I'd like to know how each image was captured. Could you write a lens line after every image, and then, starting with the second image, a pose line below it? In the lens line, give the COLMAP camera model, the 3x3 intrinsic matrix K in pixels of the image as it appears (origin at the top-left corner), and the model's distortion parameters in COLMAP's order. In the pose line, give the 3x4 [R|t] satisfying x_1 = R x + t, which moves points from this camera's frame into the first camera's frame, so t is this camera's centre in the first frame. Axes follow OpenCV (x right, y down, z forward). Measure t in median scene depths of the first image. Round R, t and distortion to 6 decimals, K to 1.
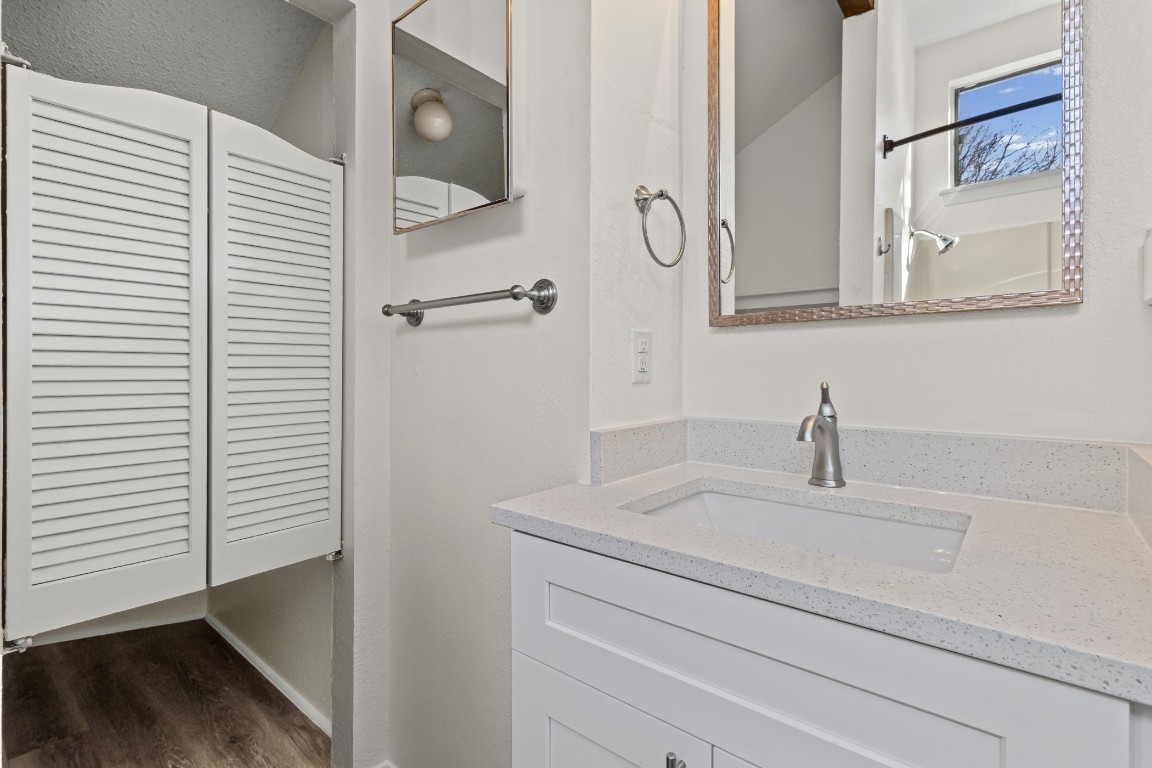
lens RADIAL K [[535.6, 0, 575.2], [0, 535.6, 376.4], [0, 0, 1]] dist [0.004538, 0.000310]
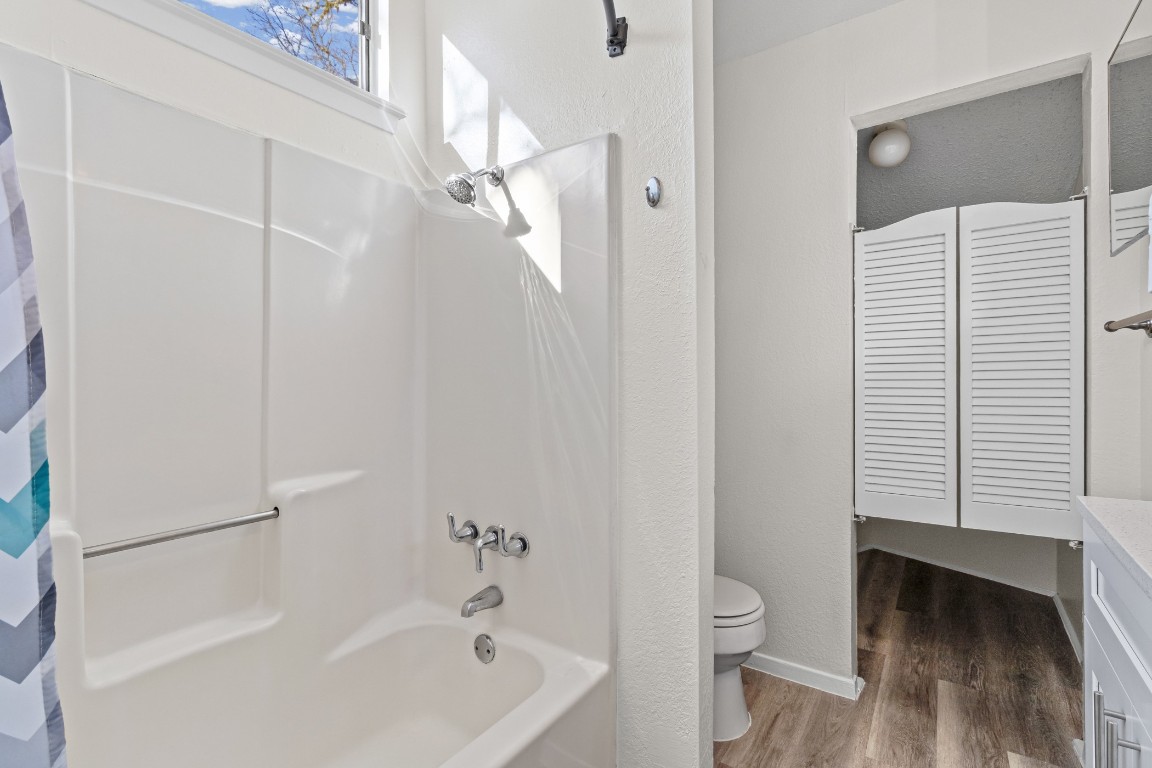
lens RADIAL K [[535.6, 0, 575.1], [0, 535.6, 381.4], [0, 0, 1]] dist [0.004538, 0.000310]
pose [[0.083165, 0.007329, -0.996509, 0.515526], [0.000932, 0.999972, 0.007433, -0.017270], [0.996535, -0.001547, 0.083156, -0.134238]]
